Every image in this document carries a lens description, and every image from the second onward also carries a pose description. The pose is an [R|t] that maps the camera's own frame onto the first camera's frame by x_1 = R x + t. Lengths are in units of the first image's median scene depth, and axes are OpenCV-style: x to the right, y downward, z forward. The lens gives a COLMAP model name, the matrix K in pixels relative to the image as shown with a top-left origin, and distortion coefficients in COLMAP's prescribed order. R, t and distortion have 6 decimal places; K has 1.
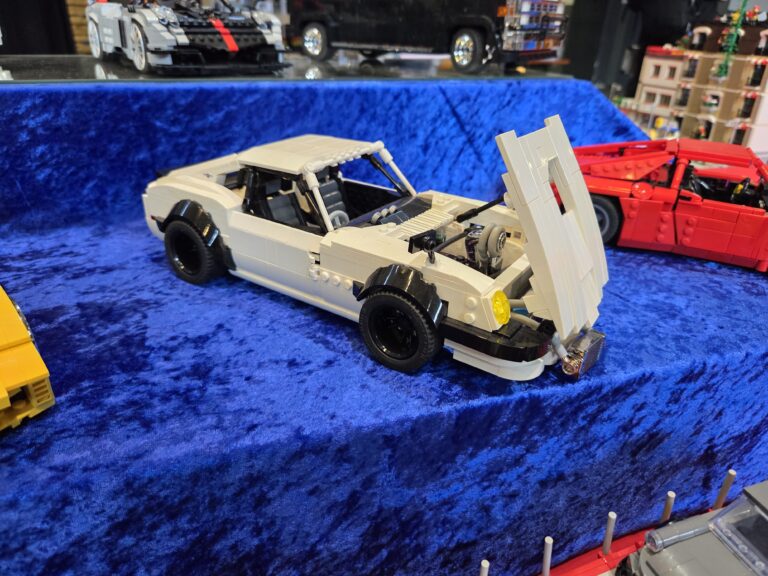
lens RADIAL K [[536.3, 0, 388.7], [0, 536.3, 277.8], [0, 0, 1]] dist [0.024446, -0.029867]
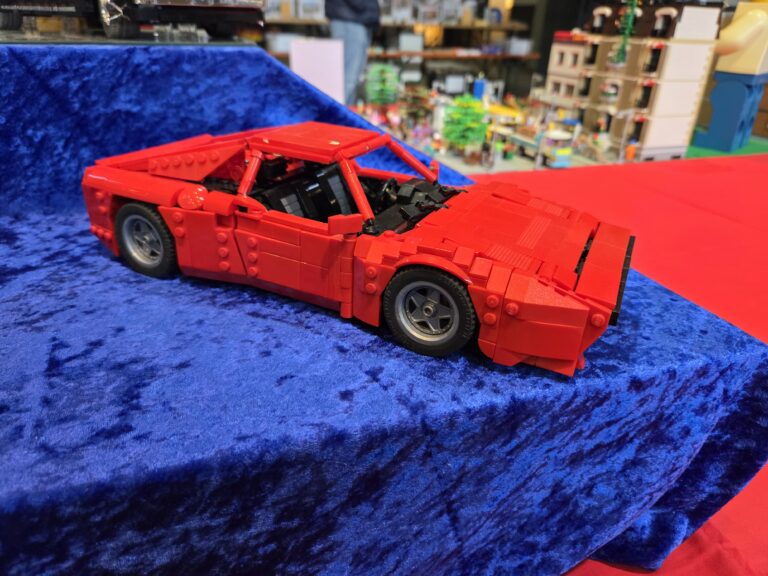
lens RADIAL K [[536.3, 0, 380.6], [0, 536.3, 285.0], [0, 0, 1]] dist [0.024446, -0.029867]
pose [[0.999972, -0.001681, 0.007309, 0.208385], [0.001554, 0.999849, 0.017311, -0.018375], [-0.007337, -0.017300, 0.999823, 0.095233]]
